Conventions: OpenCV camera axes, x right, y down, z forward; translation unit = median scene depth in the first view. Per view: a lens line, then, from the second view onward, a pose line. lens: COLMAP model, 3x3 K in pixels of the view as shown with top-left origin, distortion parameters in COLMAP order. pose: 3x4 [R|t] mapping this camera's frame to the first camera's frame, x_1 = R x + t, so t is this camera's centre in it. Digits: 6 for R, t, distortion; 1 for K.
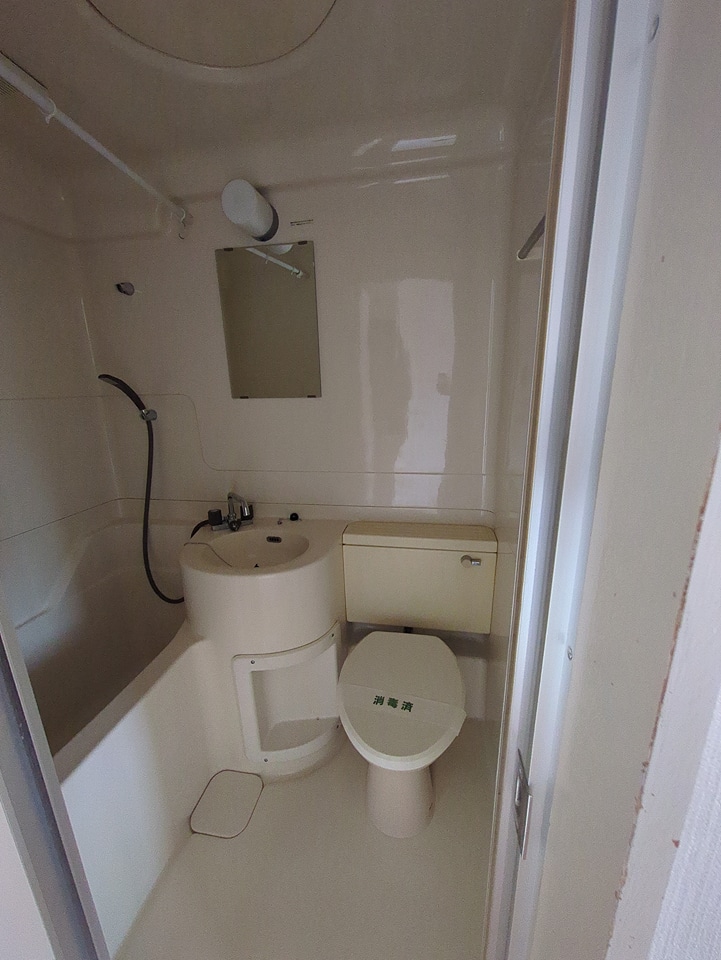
lens RADIAL K [[379.4, 0, 359.8], [0, 379.4, 481.2], [0, 0, 1]] dist [-0.001098, 0.001166]
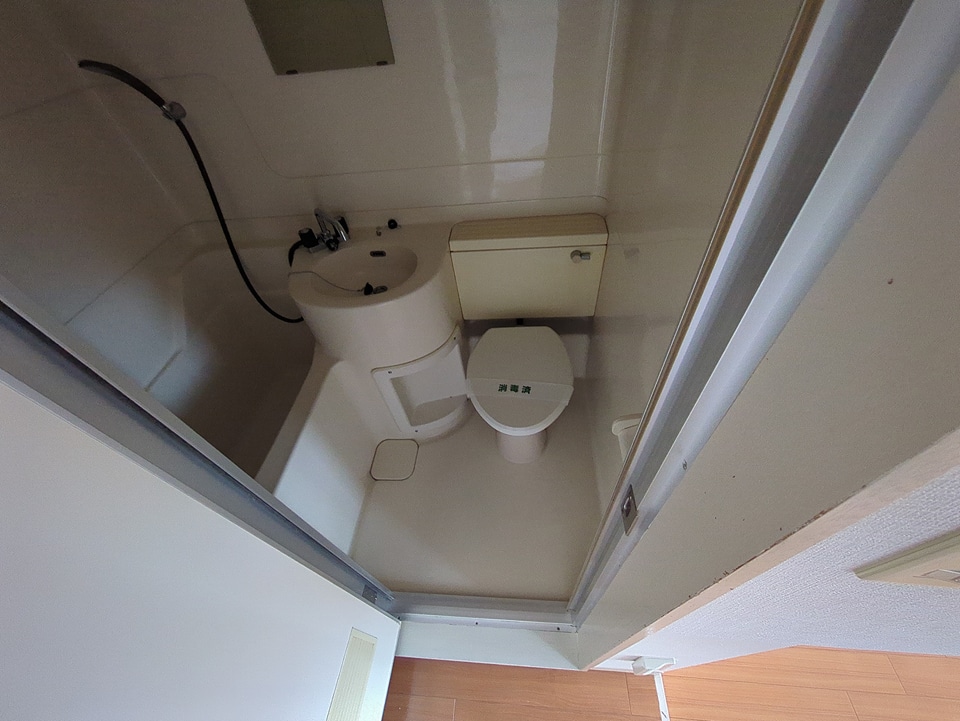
lens RADIAL K [[379.4, 0, 483.2], [0, 379.4, 359.4], [0, 0, 1]] dist [-0.001098, 0.001166]
pose [[0.990943, -0.131319, 0.028064, -0.025462], [0.095231, 0.834575, 0.542600, -0.121444], [-0.094675, -0.535013, 0.839522, 0.030085]]
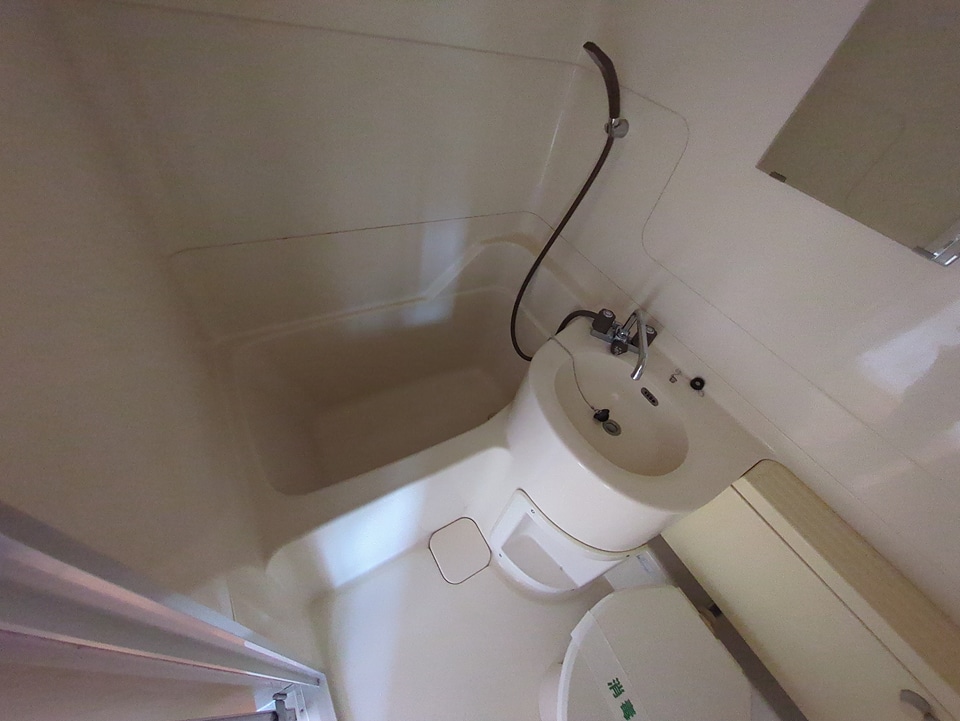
lens RADIAL K [[379.4, 0, 483.2], [0, 379.4, 359.4], [0, 0, 1]] dist [-0.001098, 0.001166]
pose [[0.646262, 0.660871, -0.381569, -0.209198], [-0.385829, 0.714367, 0.583794, -0.195700], [0.658393, -0.230063, 0.716652, 0.313799]]
